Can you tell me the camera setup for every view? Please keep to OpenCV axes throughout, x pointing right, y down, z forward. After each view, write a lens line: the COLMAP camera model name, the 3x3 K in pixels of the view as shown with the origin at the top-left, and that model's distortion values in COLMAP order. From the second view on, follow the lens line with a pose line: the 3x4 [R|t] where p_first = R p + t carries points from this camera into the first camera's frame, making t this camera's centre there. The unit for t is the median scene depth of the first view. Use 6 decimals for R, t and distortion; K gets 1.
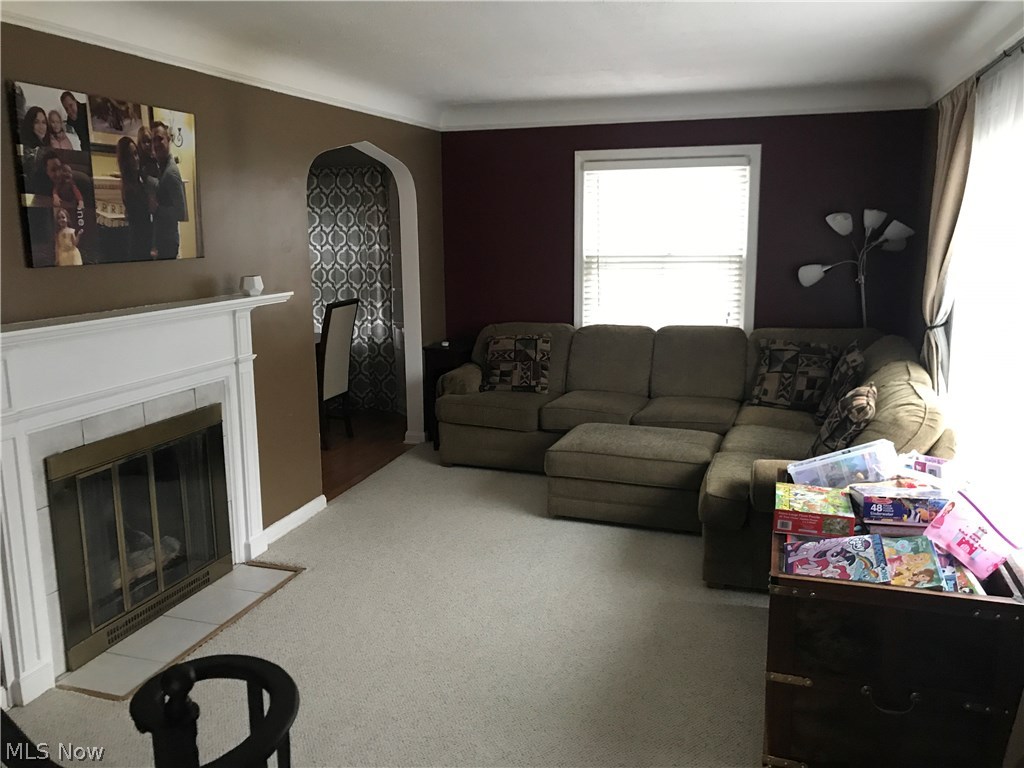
lens RADIAL K [[833.4, 0, 504.1], [0, 833.4, 379.1], [0, 0, 1]] dist [-0.002009, -0.019981]
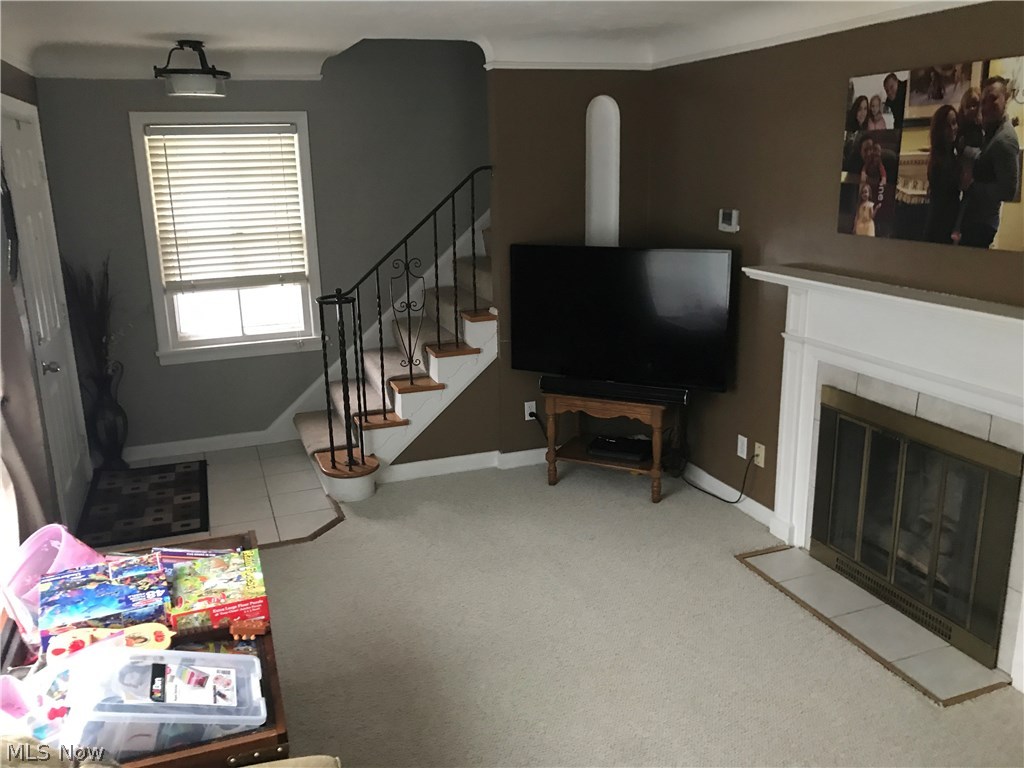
lens RADIAL K [[833.4, 0, 505.8], [0, 833.4, 385.0], [0, 0, 1]] dist [-0.002009, -0.019981]
pose [[-0.790134, 0.185606, -0.584156, 0.540006], [-0.080291, 0.913495, 0.398849, -0.353595], [0.607652, 0.362047, -0.706881, 1.538933]]
